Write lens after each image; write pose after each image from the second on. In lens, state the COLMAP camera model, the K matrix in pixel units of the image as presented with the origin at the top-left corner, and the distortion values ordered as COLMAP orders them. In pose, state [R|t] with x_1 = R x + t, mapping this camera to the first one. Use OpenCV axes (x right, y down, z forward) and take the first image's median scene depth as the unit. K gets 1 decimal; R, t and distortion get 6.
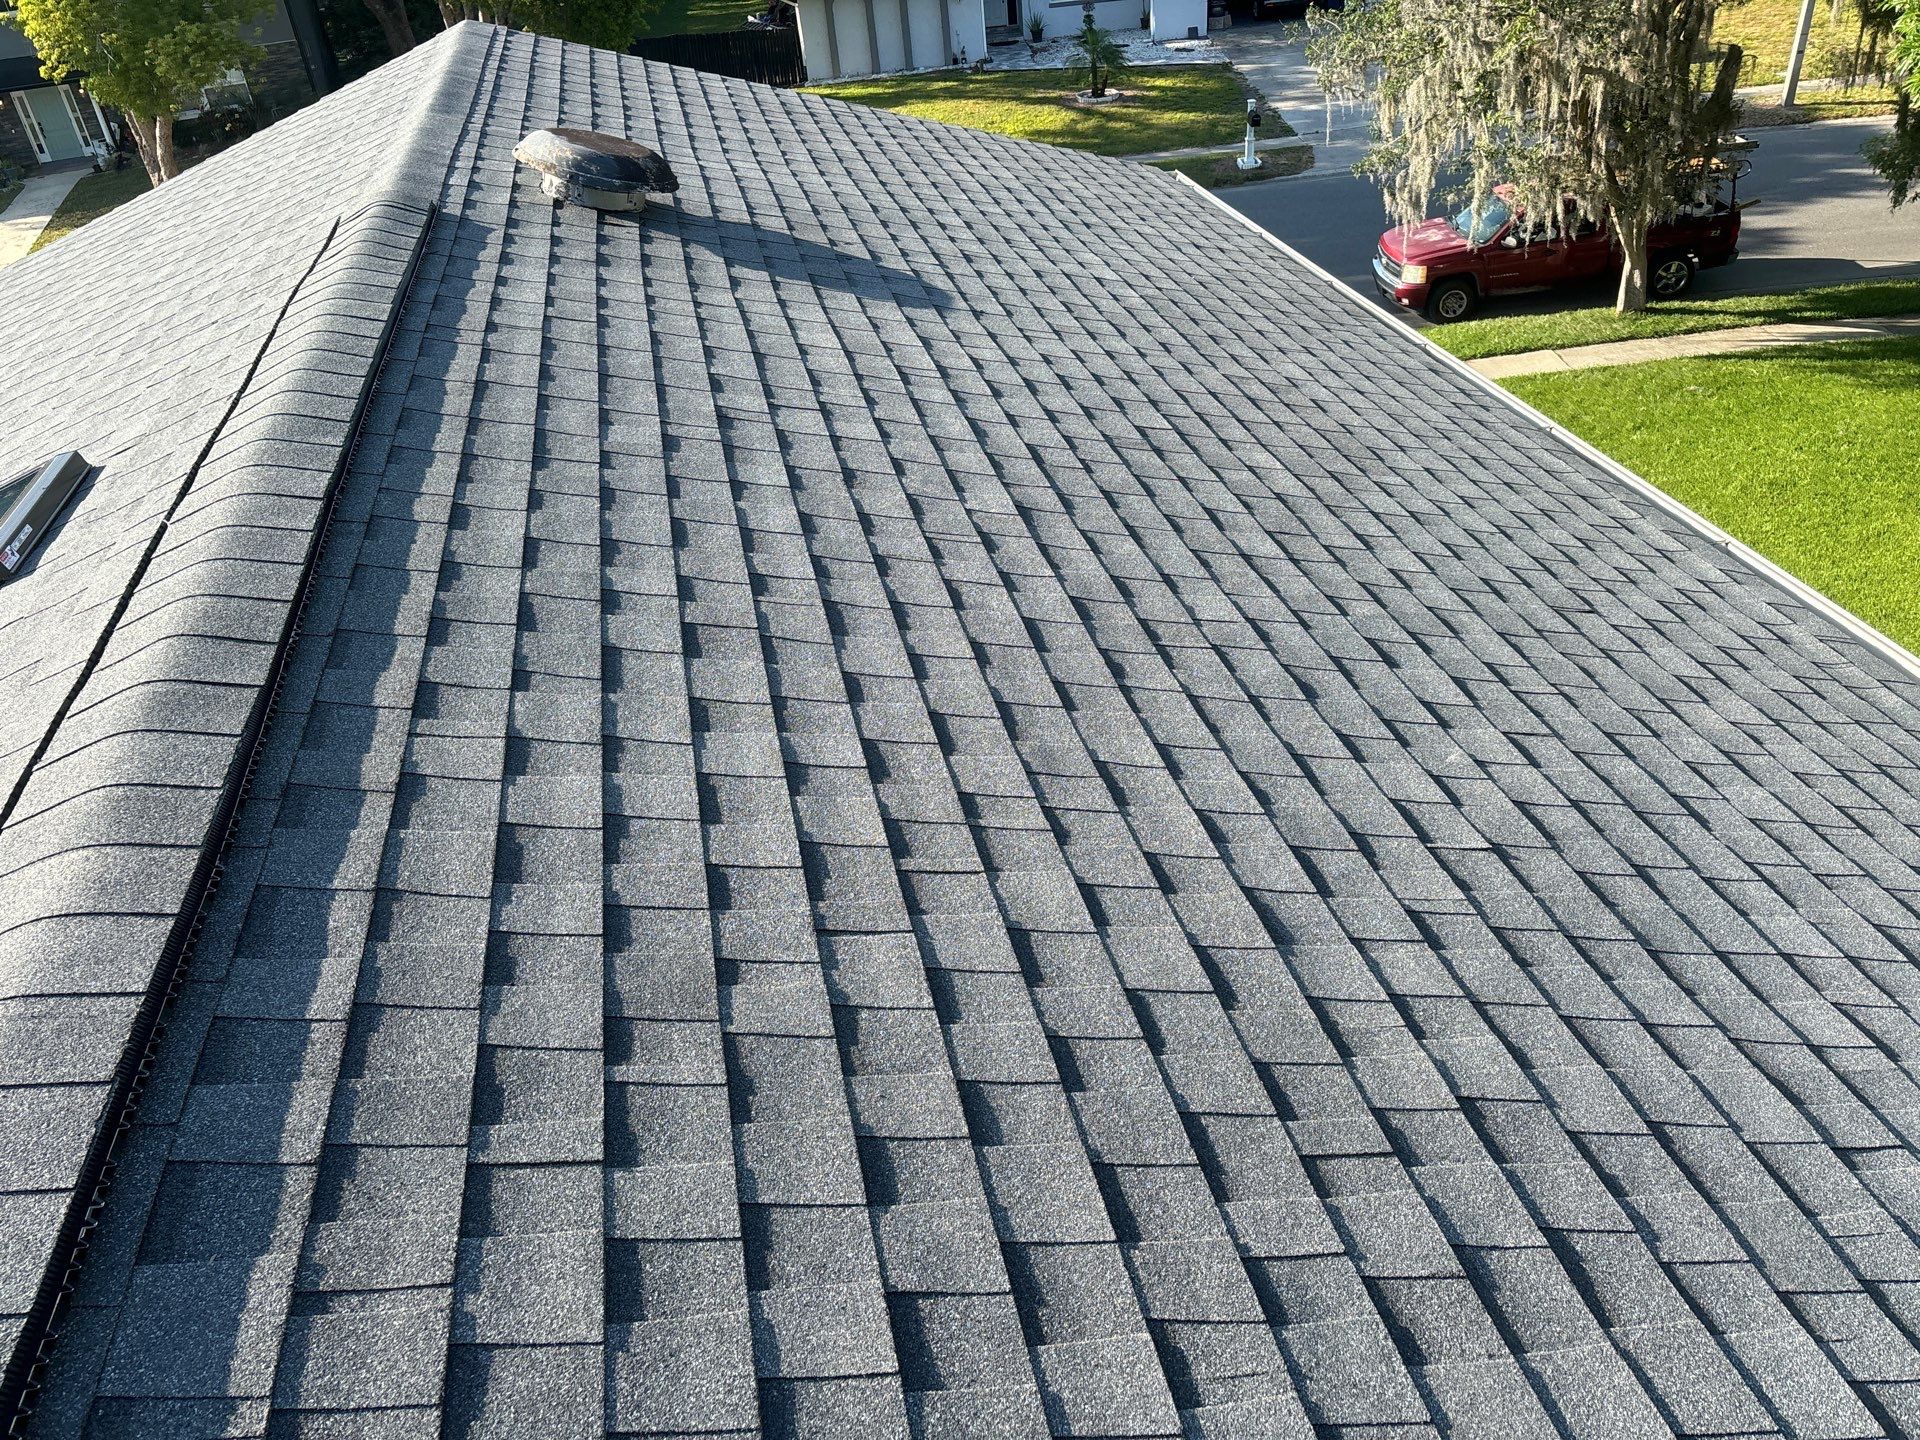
lens RADIAL K [[1410.0, 0, 984.3], [0, 1410.0, 720.5], [0, 0, 1]] dist [0.047968, -0.043009]
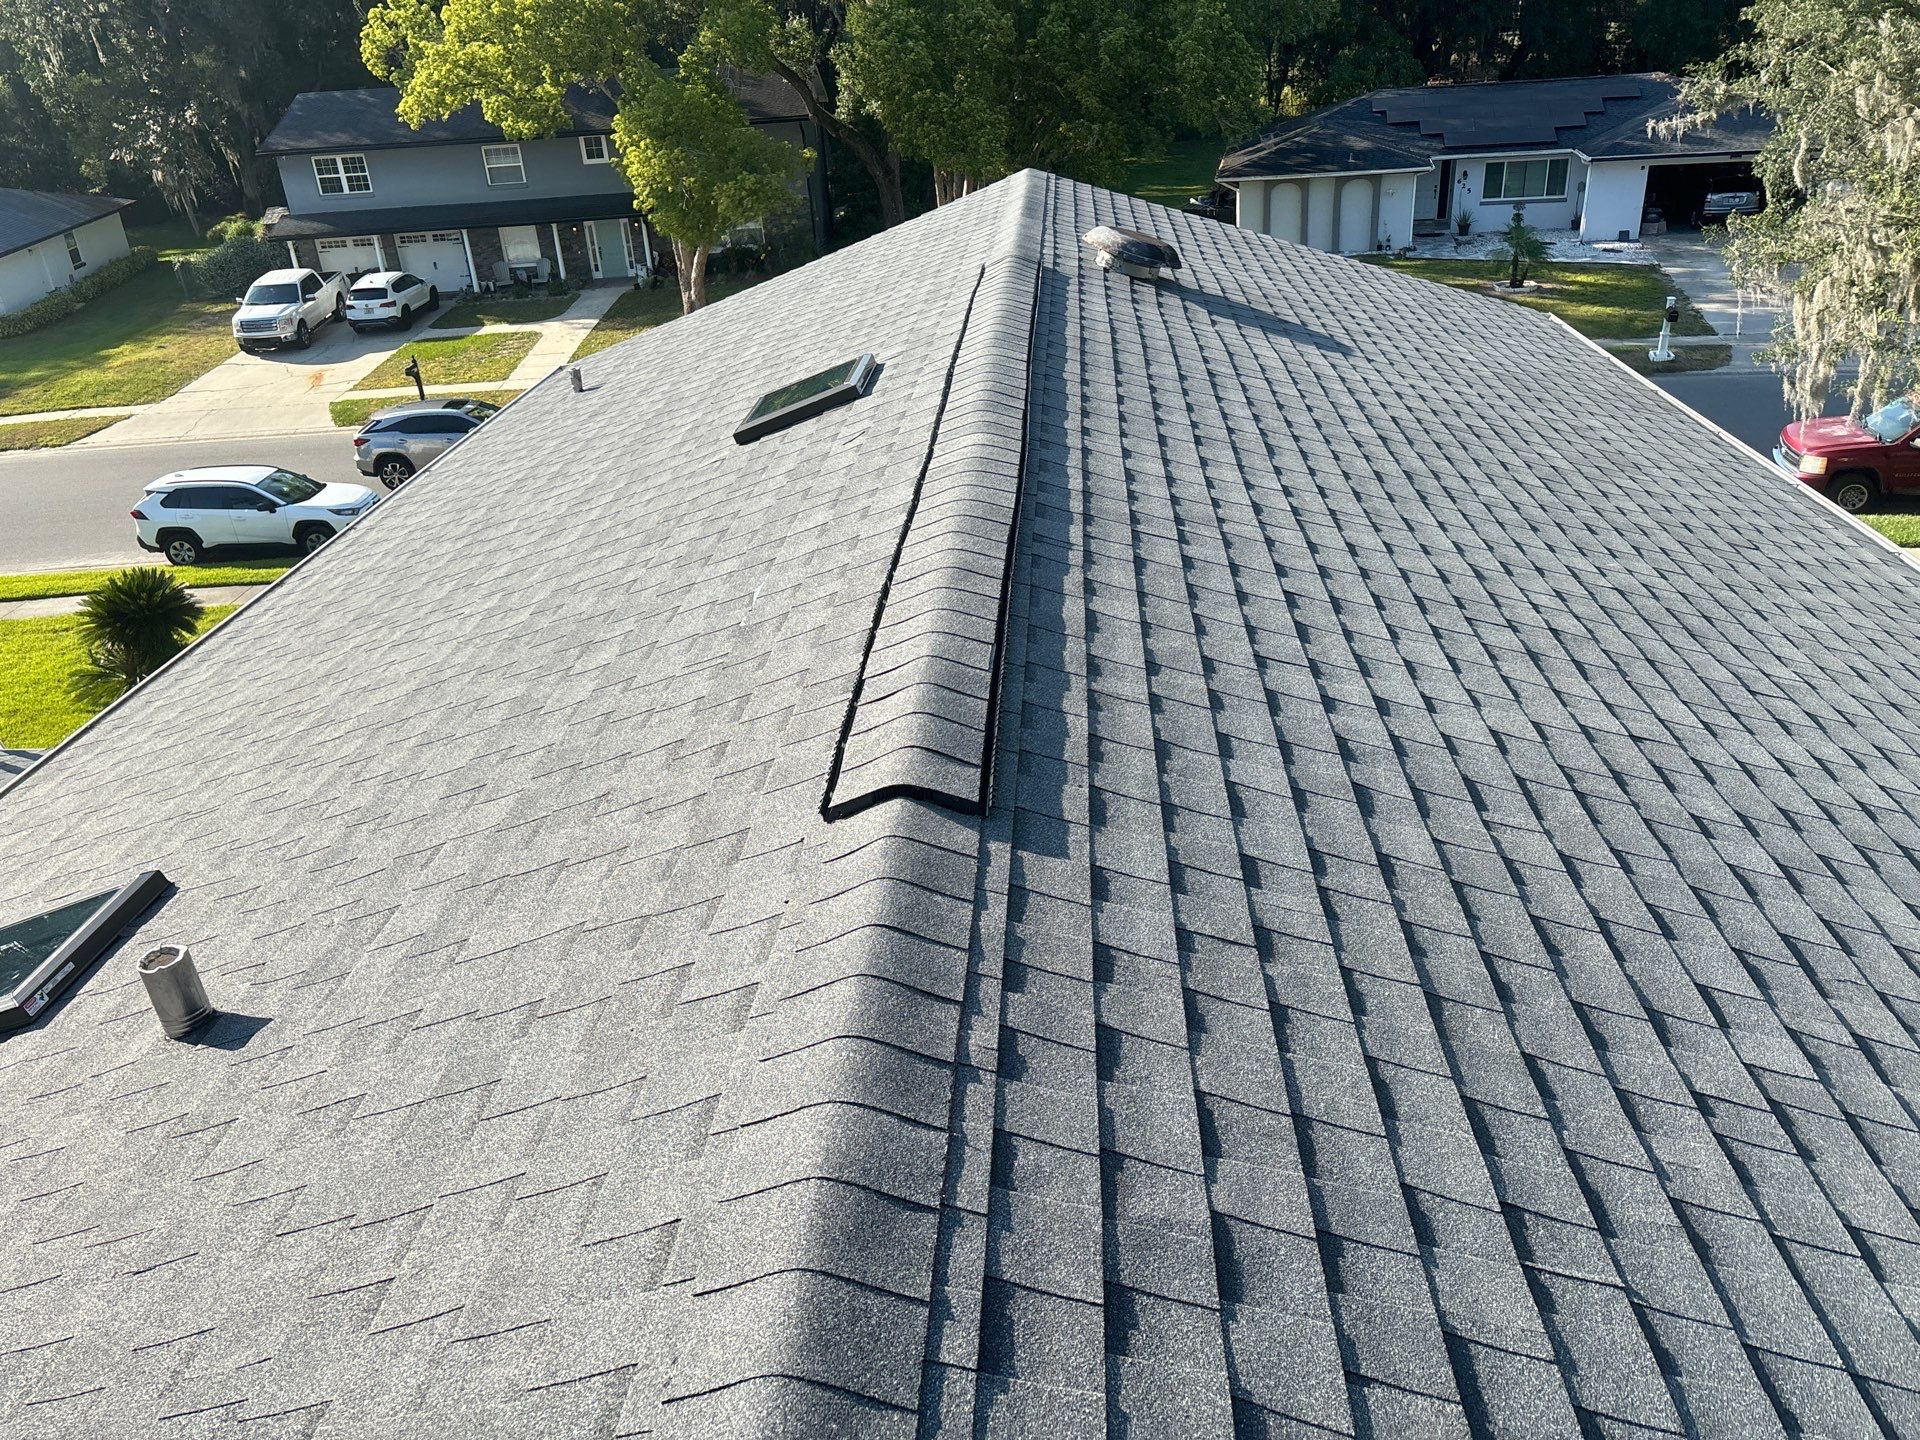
lens RADIAL K [[1445.2, 0, 960.0], [0, 1445.2, 720.0], [0, 0, 1]] dist [0.040195, -0.041317]
pose [[0.957030, 0.148345, -0.249171, 0.005484], [-0.176850, 0.979537, -0.096082, 0.087100], [0.229819, 0.136019, 0.963681, -0.146701]]
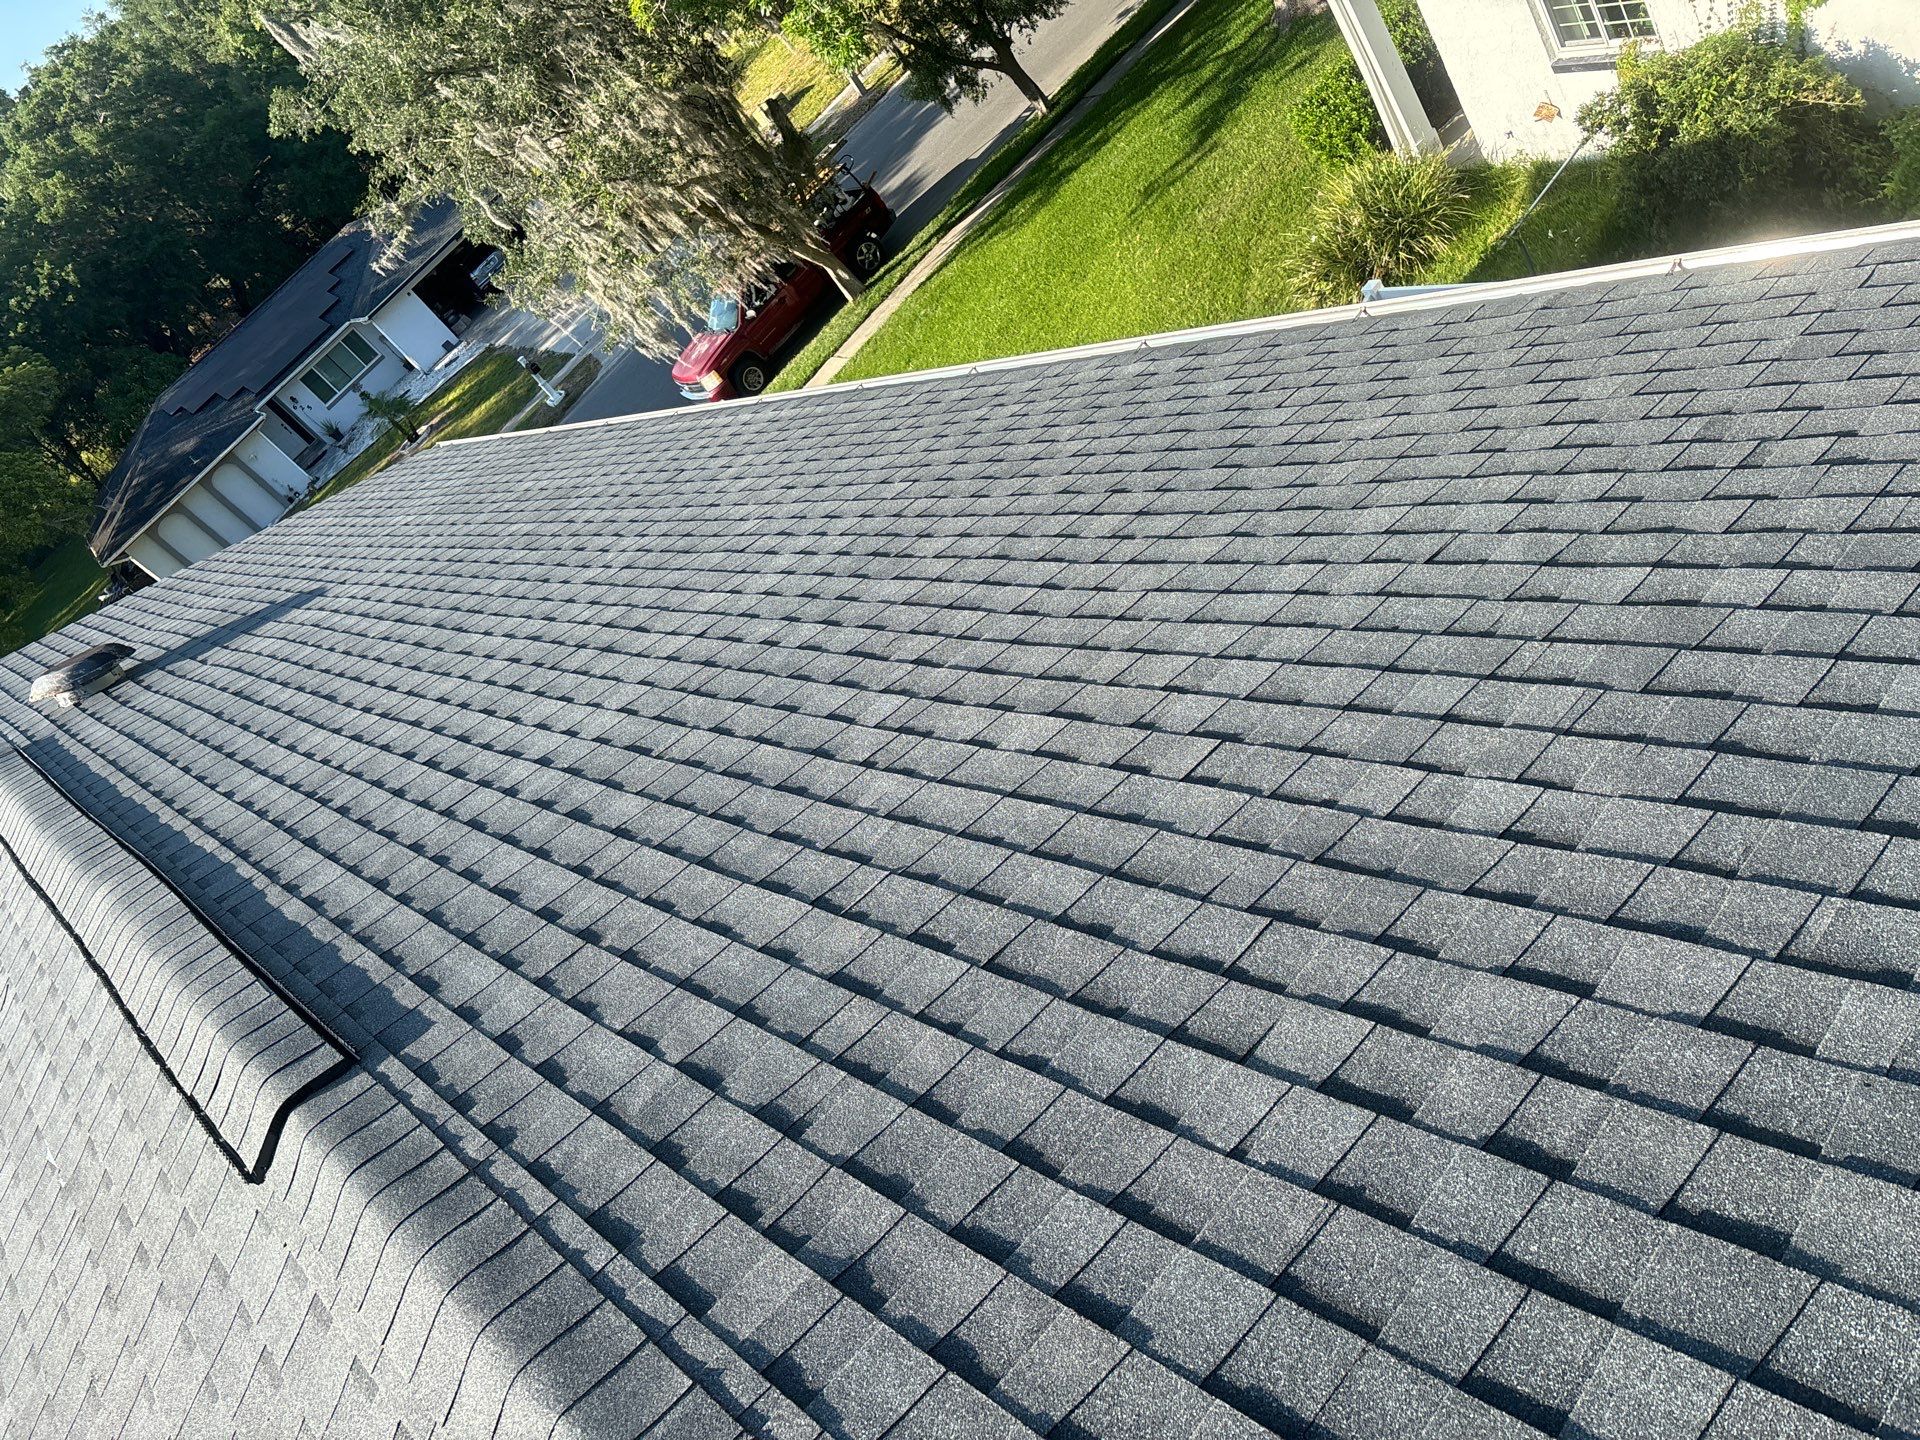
lens RADIAL K [[1423.6, 0, 960.0], [0, 1423.6, 720.0], [0, 0, 1]] dist [0.029025, 0.005134]
pose [[0.714836, -0.668690, 0.204602, 0.016917], [0.689203, 0.723213, -0.044292, 0.110621], [-0.118353, 0.172674, 0.977843, -0.188622]]
